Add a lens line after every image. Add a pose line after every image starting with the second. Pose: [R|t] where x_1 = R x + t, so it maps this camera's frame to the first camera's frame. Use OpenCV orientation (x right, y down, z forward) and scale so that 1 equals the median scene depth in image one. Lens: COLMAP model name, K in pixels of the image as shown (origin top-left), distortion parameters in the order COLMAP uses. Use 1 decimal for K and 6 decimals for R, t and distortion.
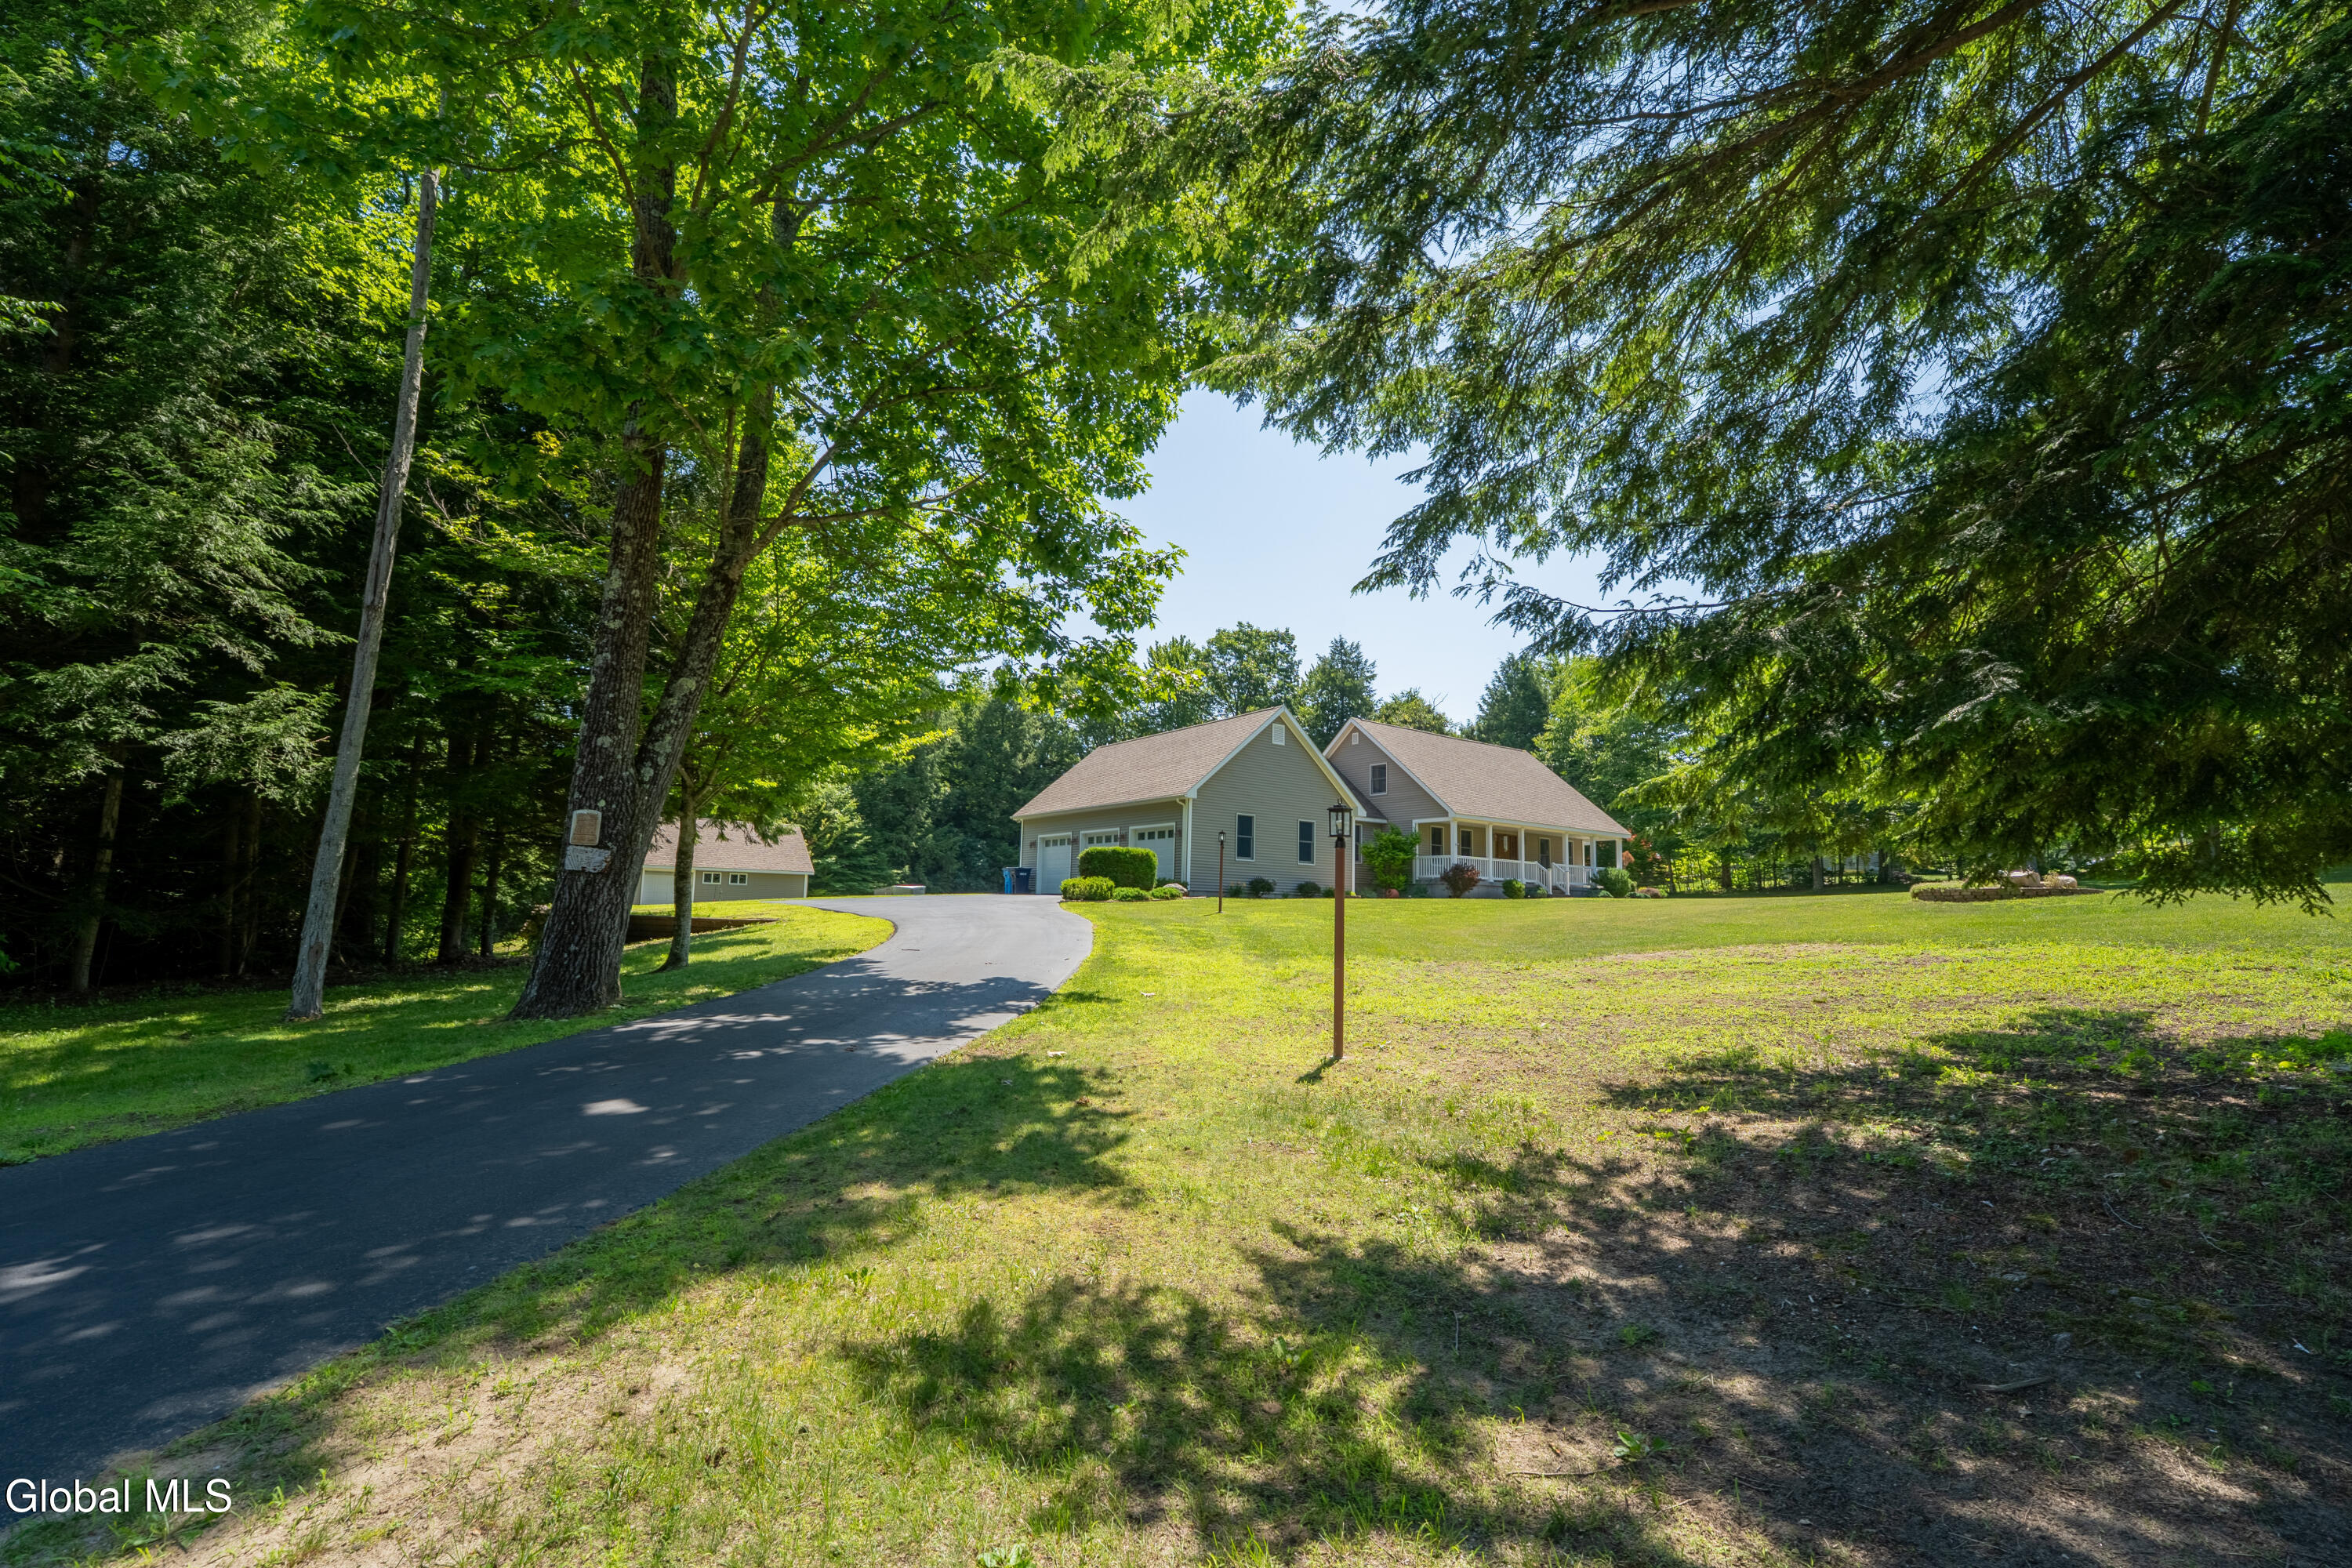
lens RADIAL K [[949.5, 0, 1182.0], [0, 949.5, 783.8], [0, 0, 1]] dist [-0.019605, -0.000021]
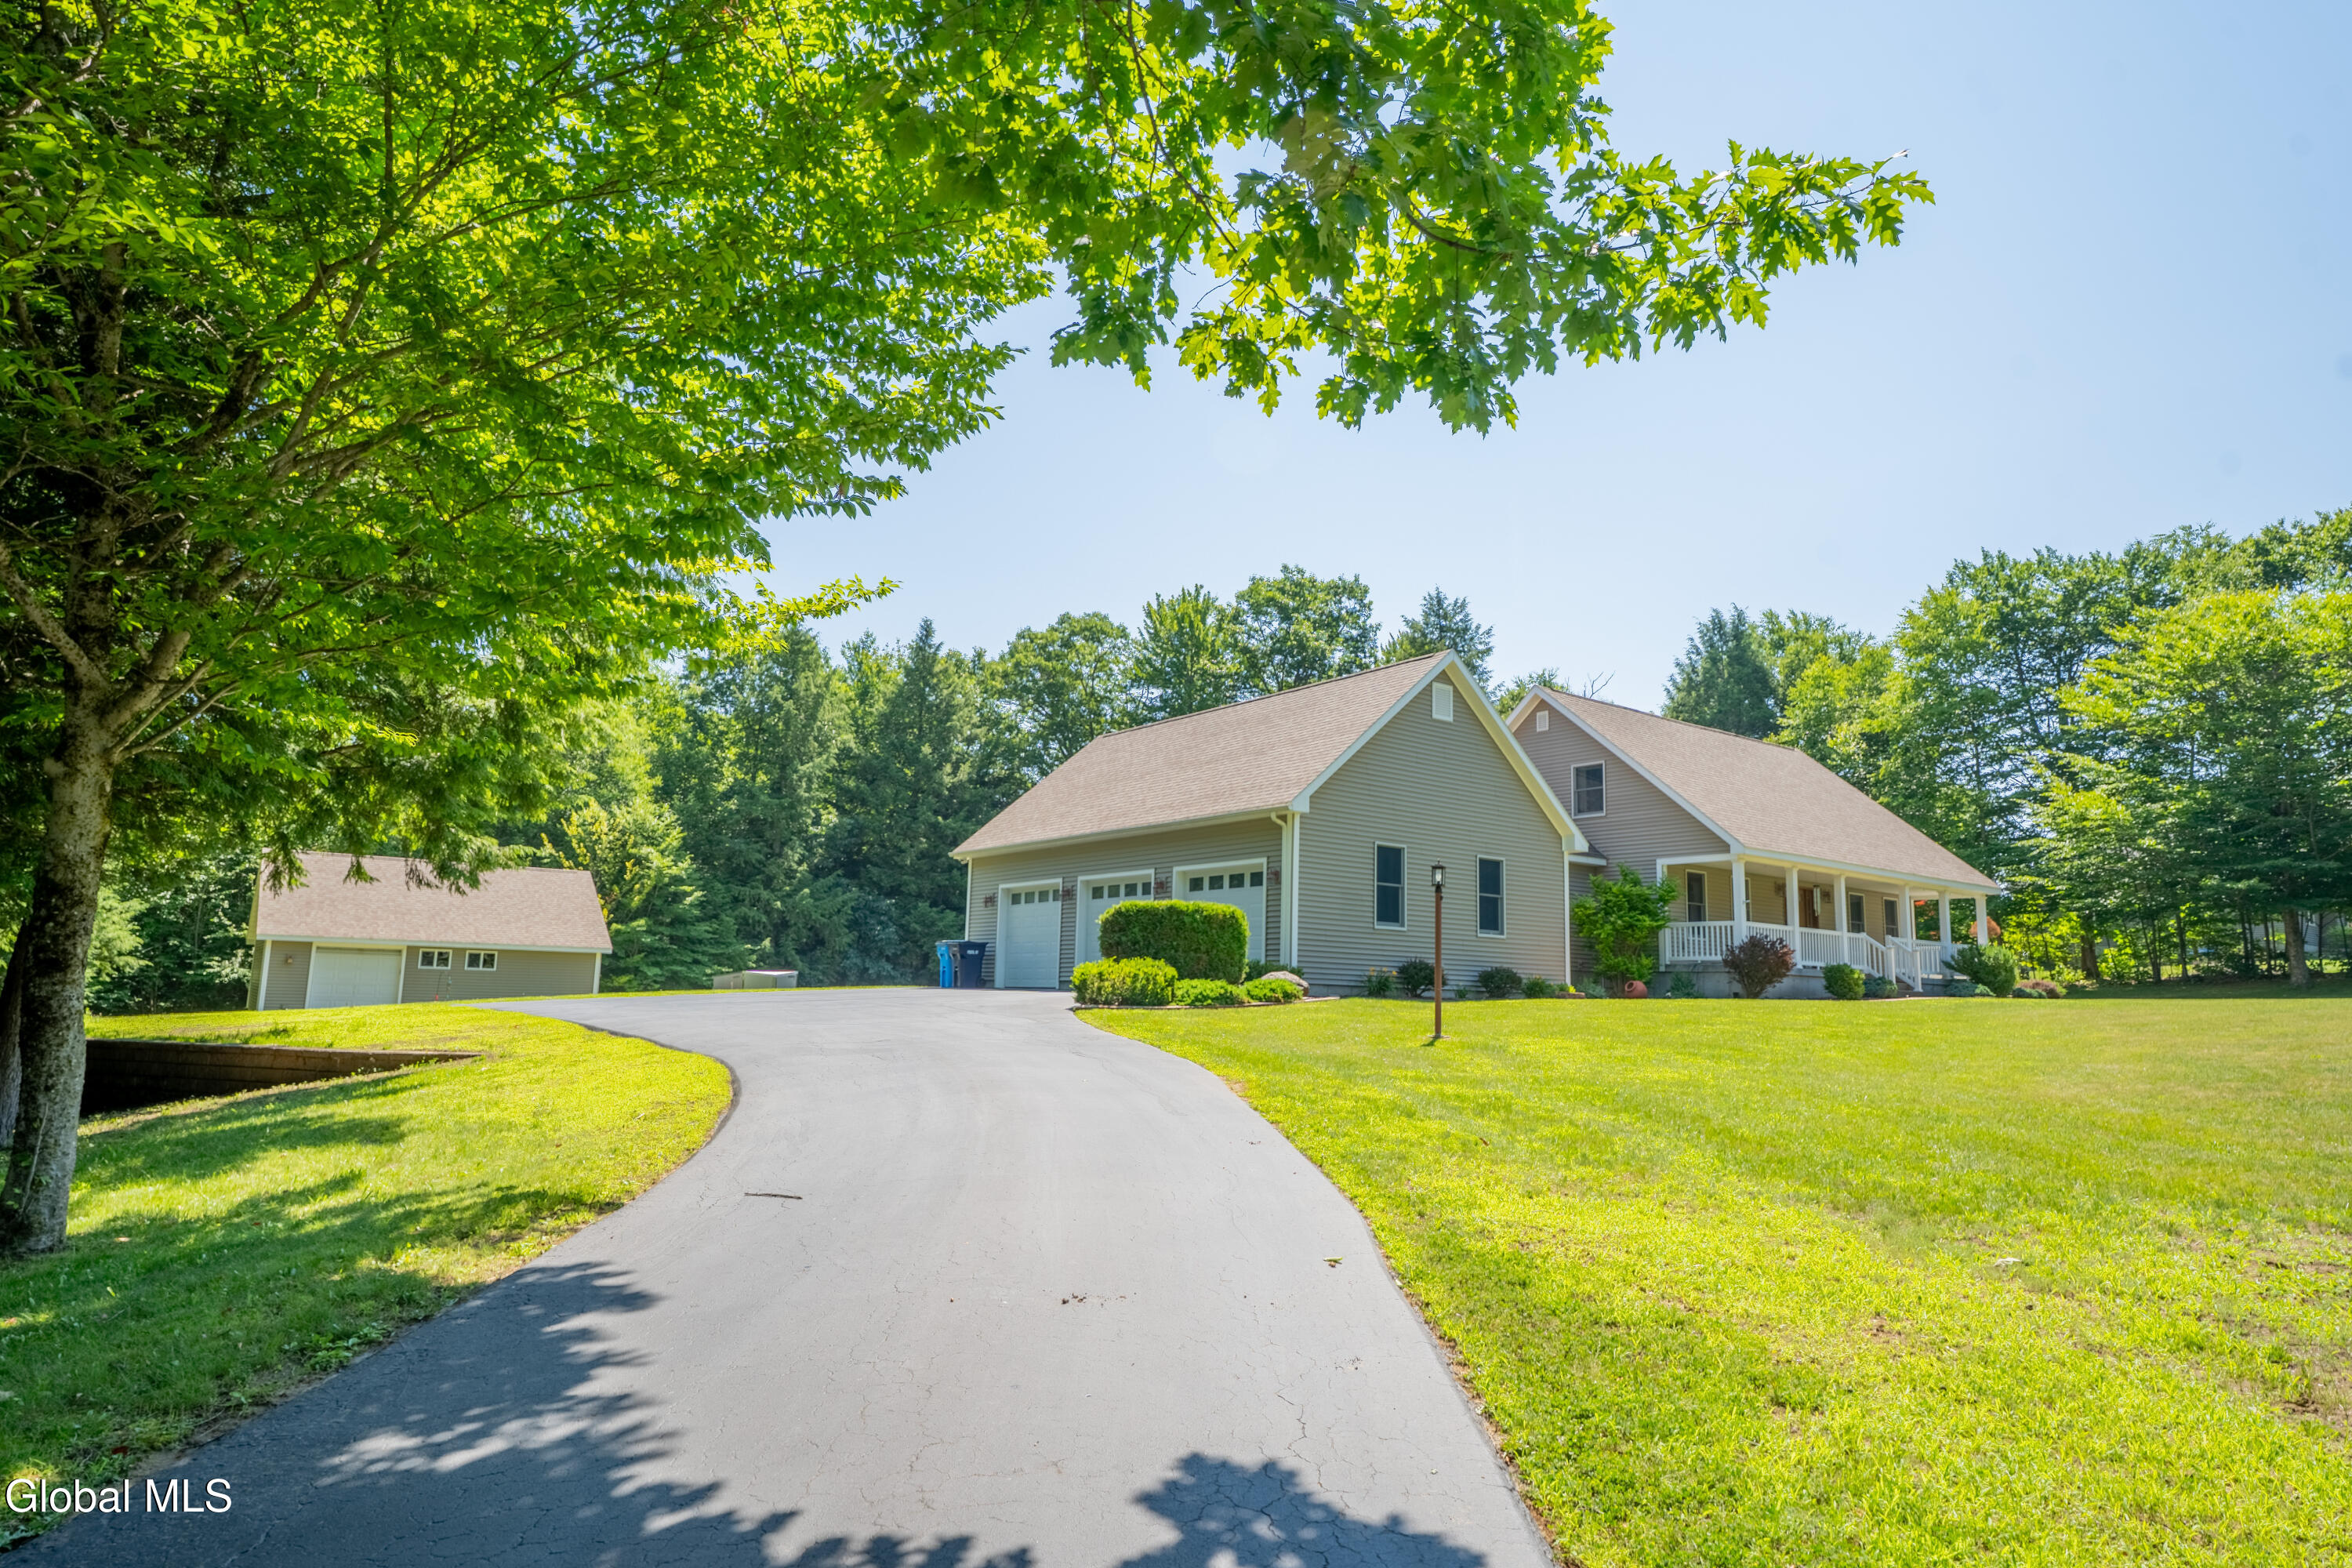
lens RADIAL K [[1318.4, 0, 1172.2], [0, 1318.4, 791.0], [0, 0, 1]] dist [0.017928, -0.000707]
pose [[0.999900, 0.003570, 0.013670, -0.050871], [-0.003196, 0.999624, -0.027239, 0.016492], [-0.013762, 0.027193, 0.999535, 0.176098]]
